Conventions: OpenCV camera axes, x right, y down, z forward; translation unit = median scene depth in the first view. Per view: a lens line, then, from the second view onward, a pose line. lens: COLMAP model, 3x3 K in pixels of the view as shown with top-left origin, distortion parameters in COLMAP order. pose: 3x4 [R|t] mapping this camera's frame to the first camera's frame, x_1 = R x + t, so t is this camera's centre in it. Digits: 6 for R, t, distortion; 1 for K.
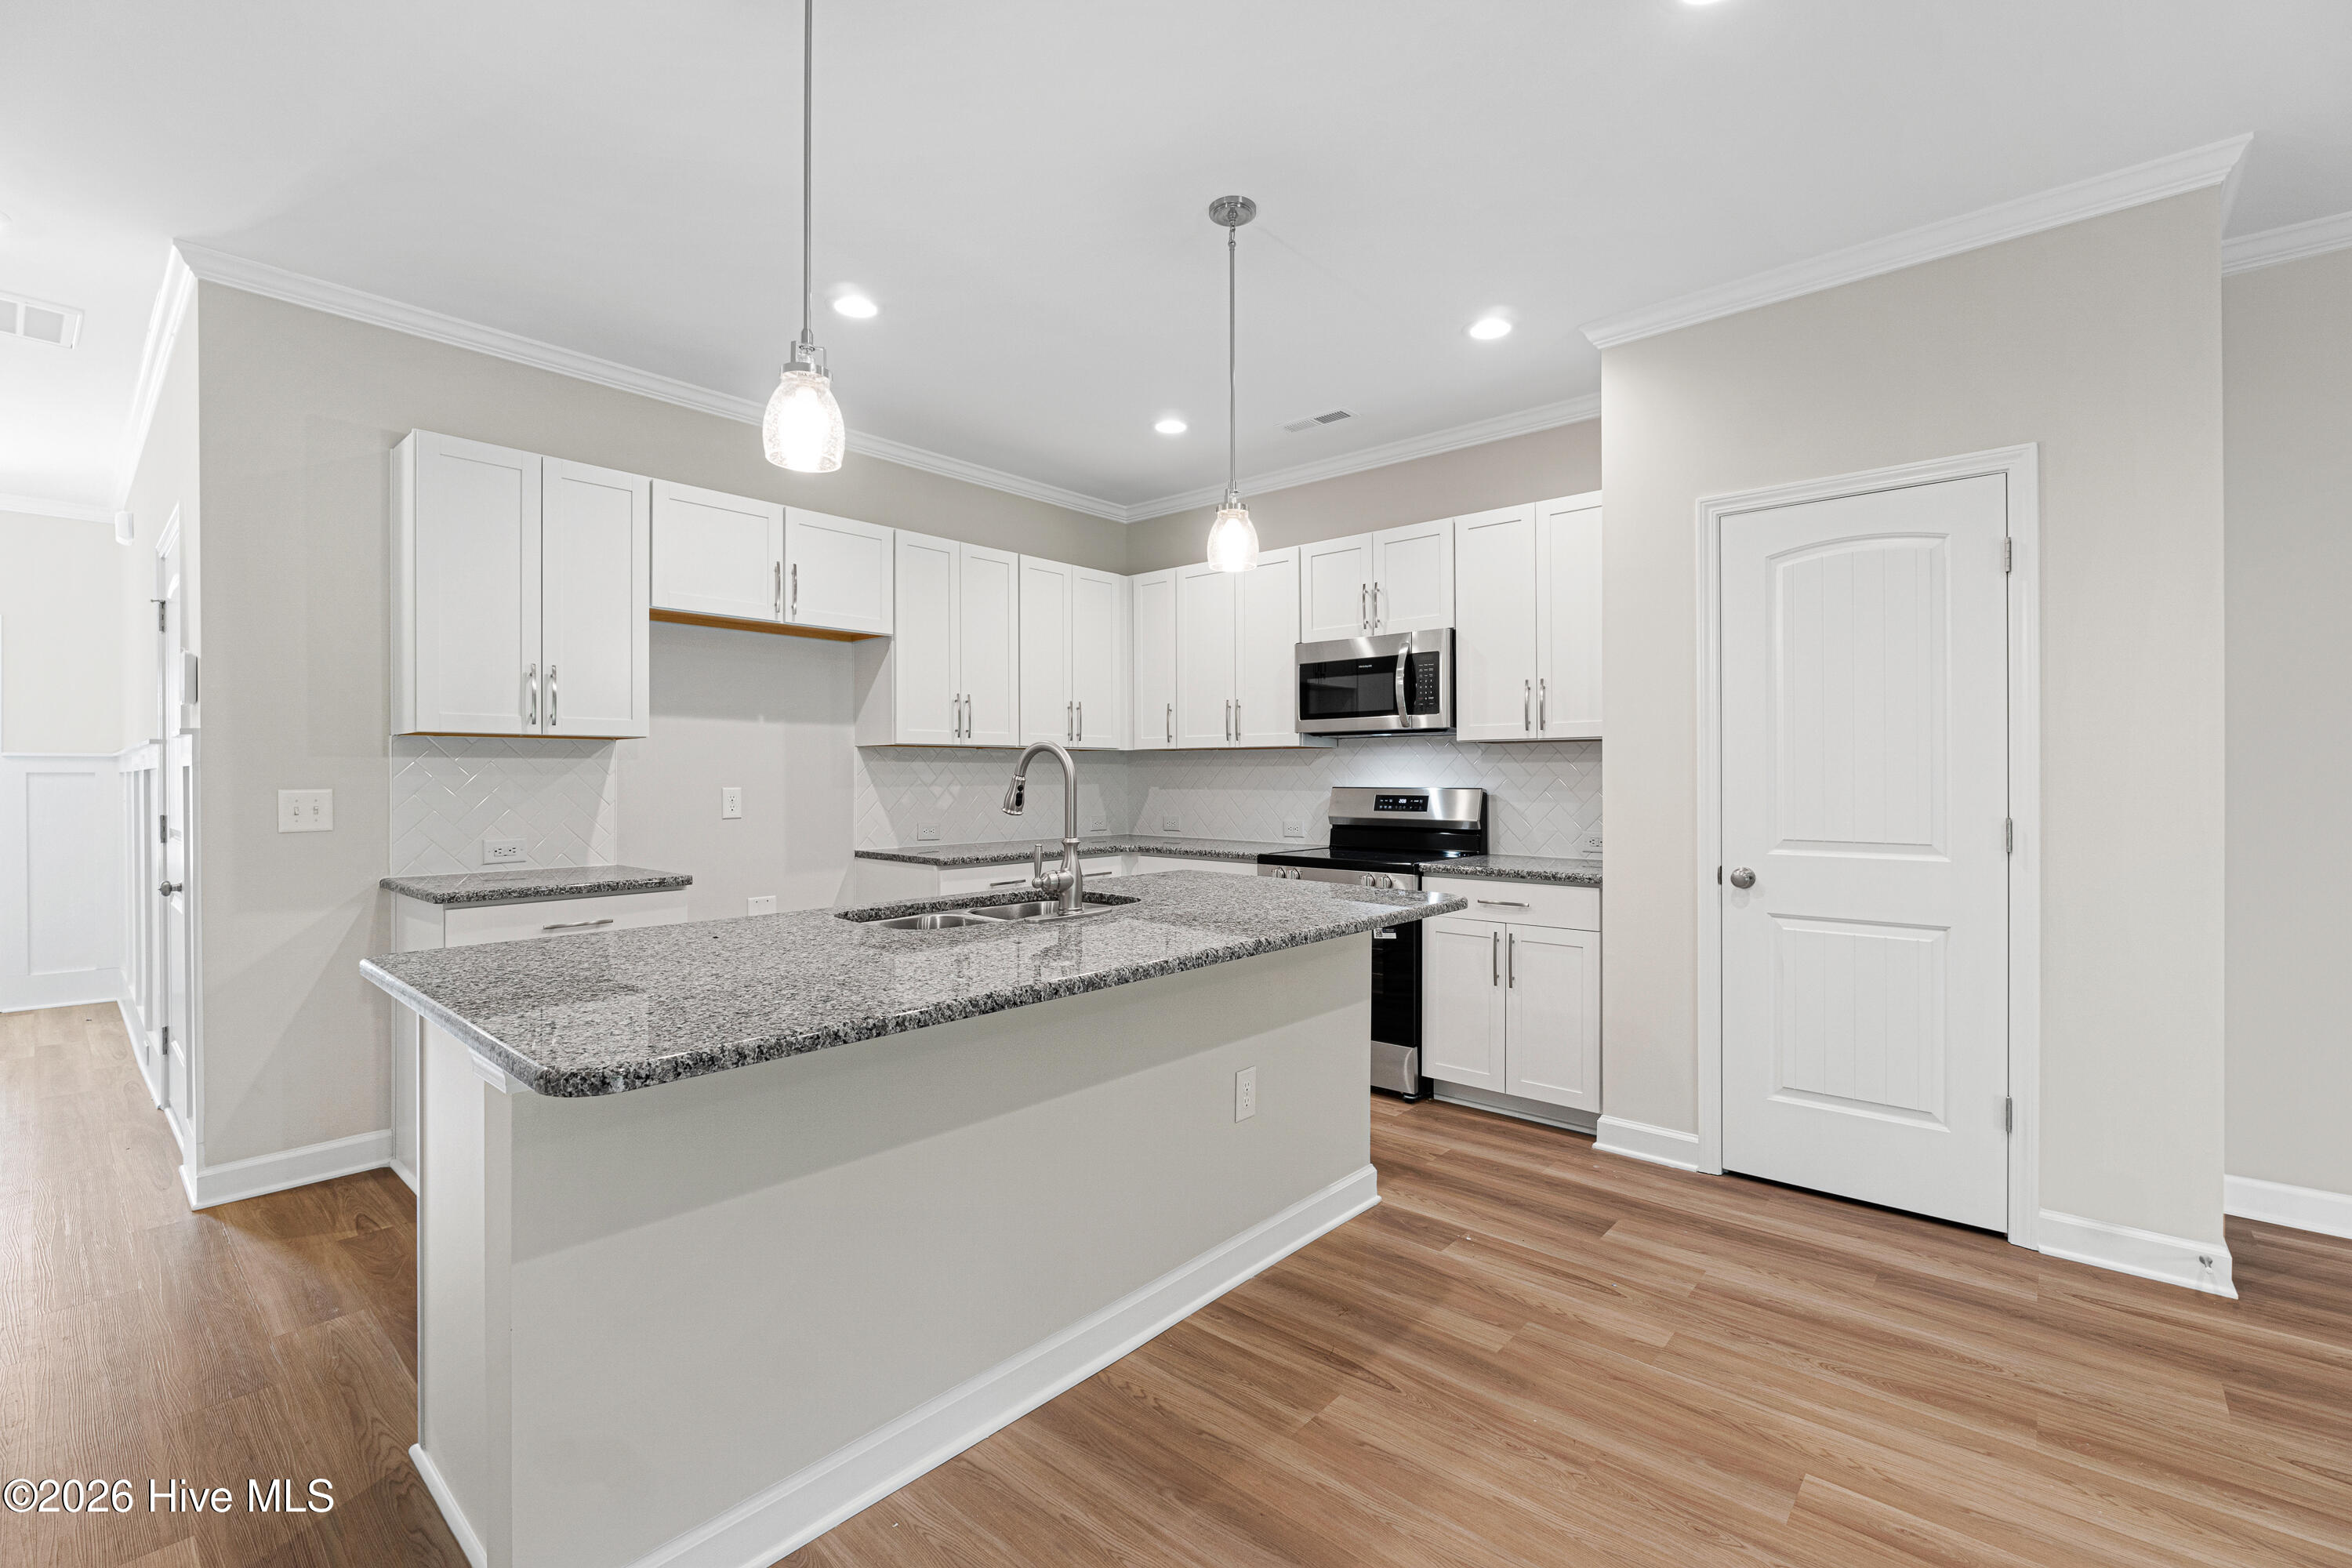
lens RADIAL K [[997.3, 0, 1196.9], [0, 997.3, 775.8], [0, 0, 1]] dist [0.008396, 0.000304]
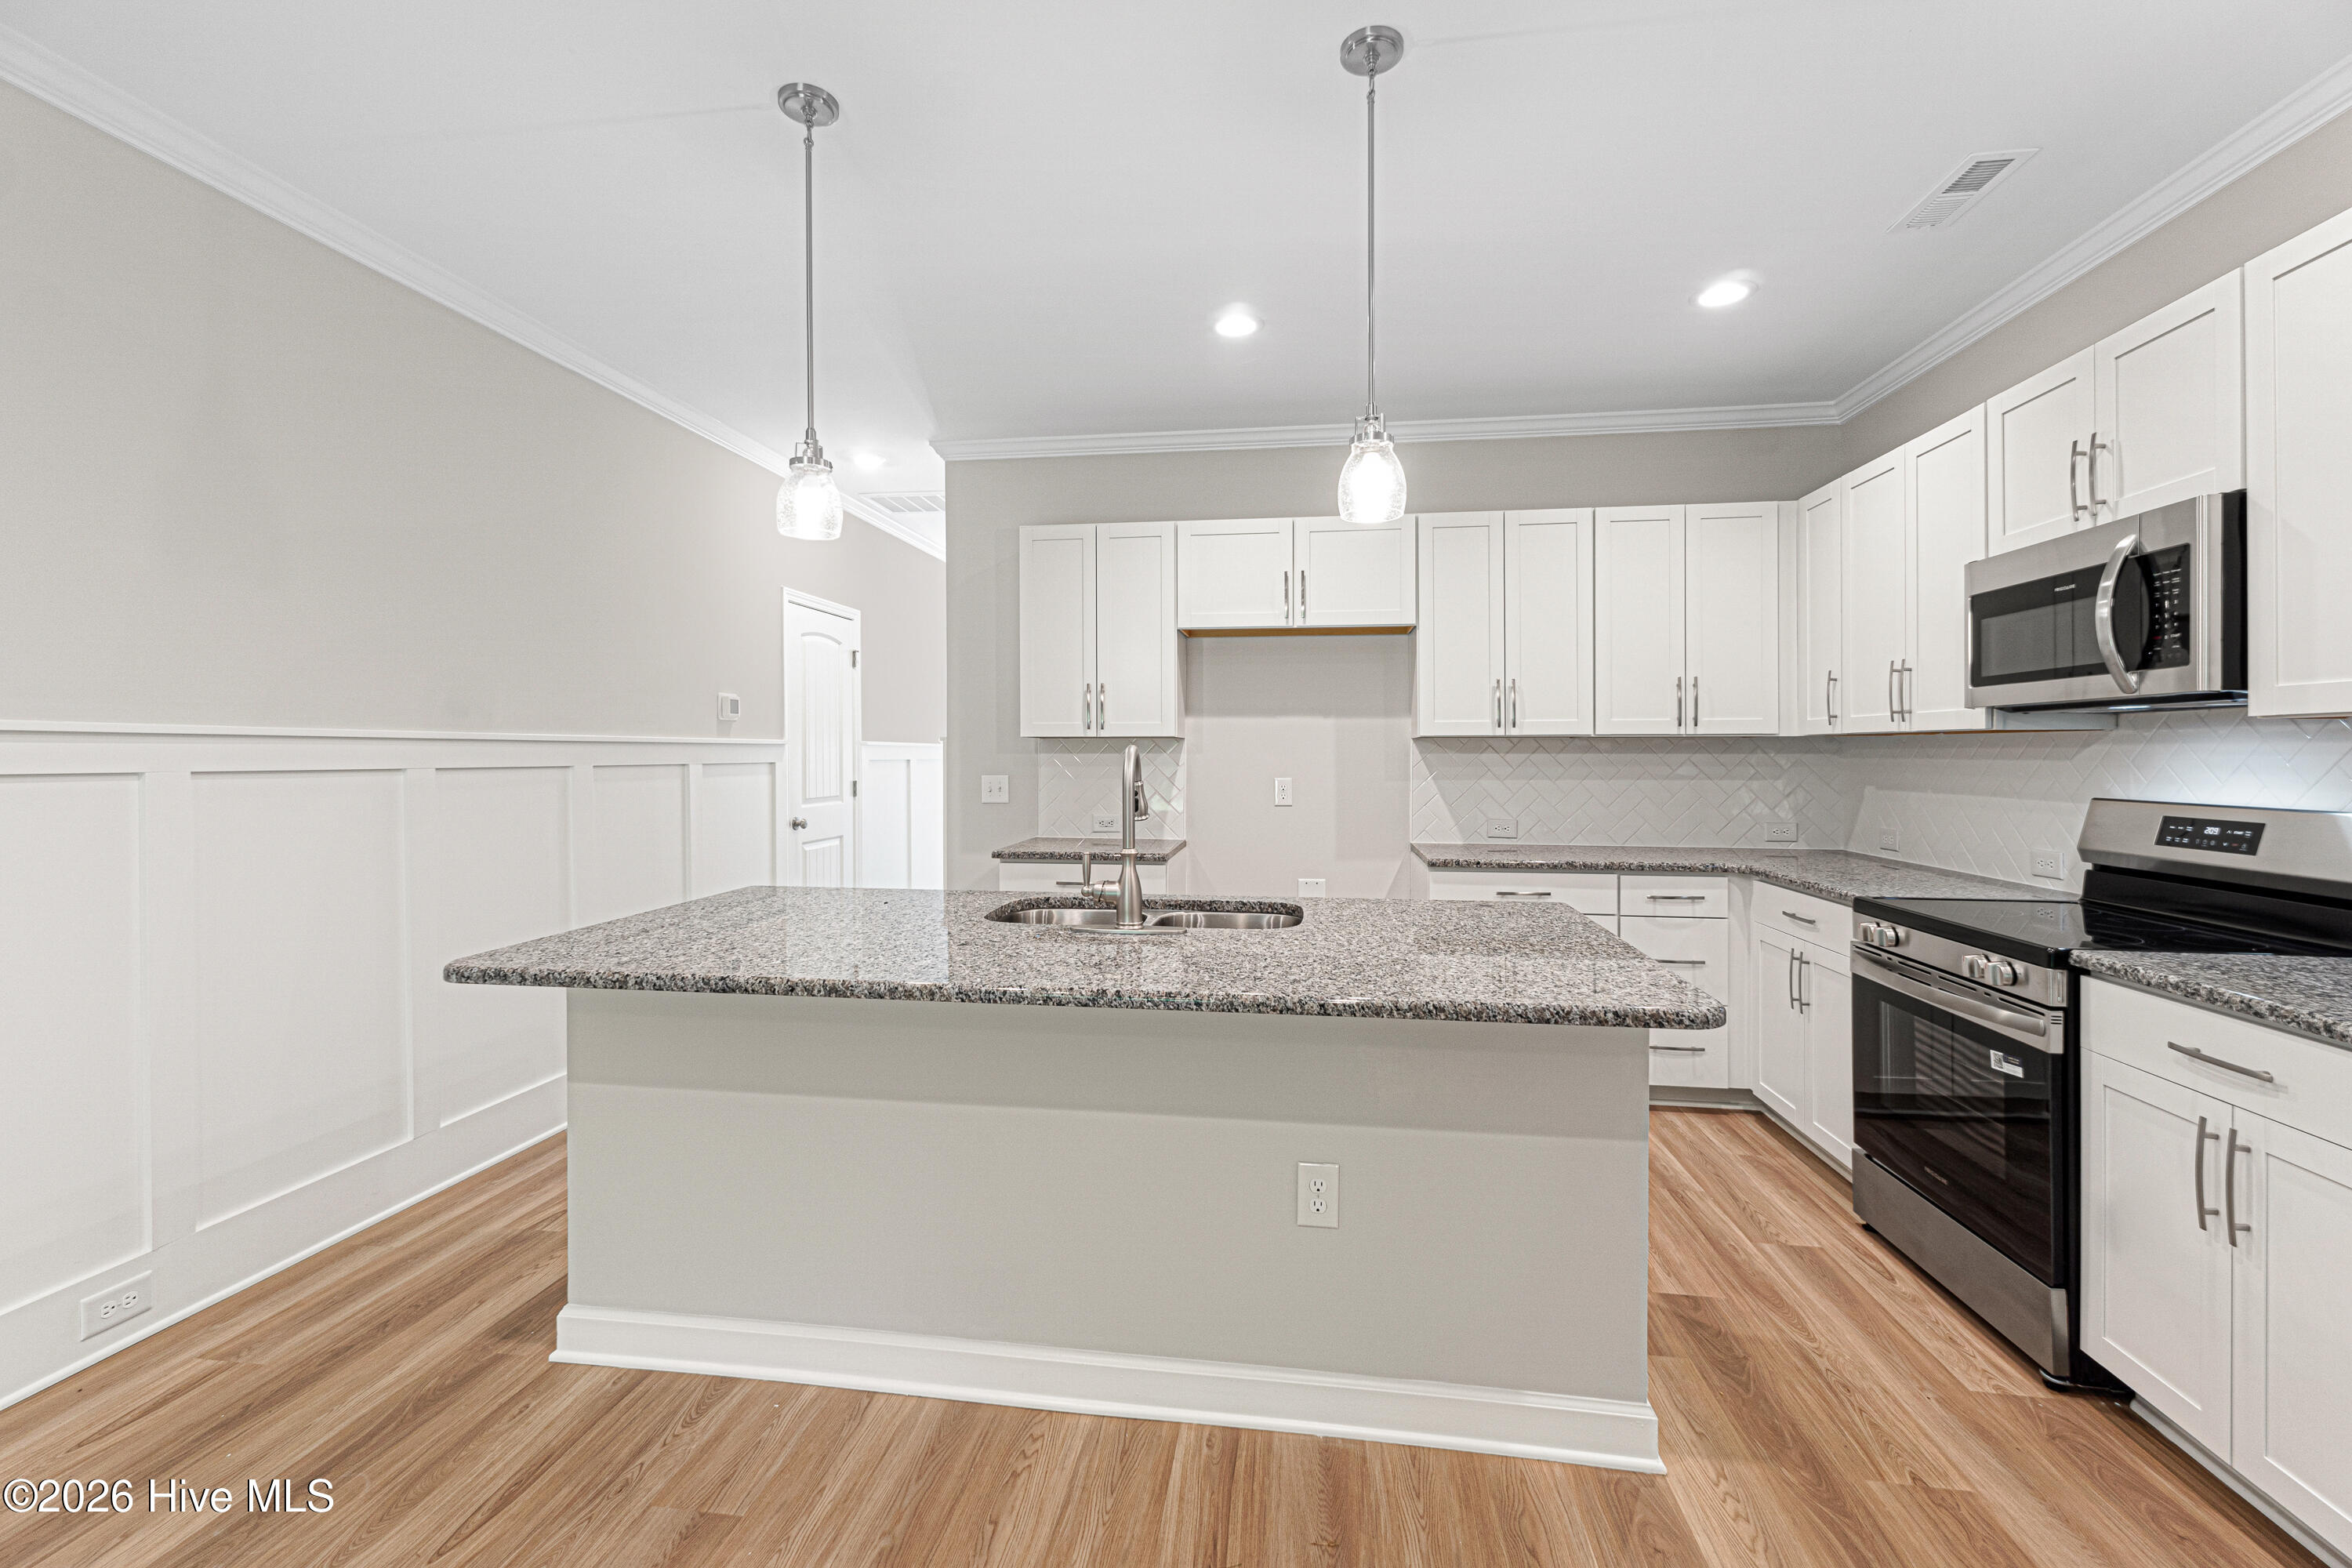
lens RADIAL K [[997.3, 0, 1230.8], [0, 997.3, 756.2], [0, 0, 1]] dist [0.008396, 0.000304]
pose [[0.559509, 0.005001, -0.828809, 0.416664], [-0.003738, 0.999987, 0.003510, -0.016420], [0.828816, 0.001134, 0.559521, 0.324550]]
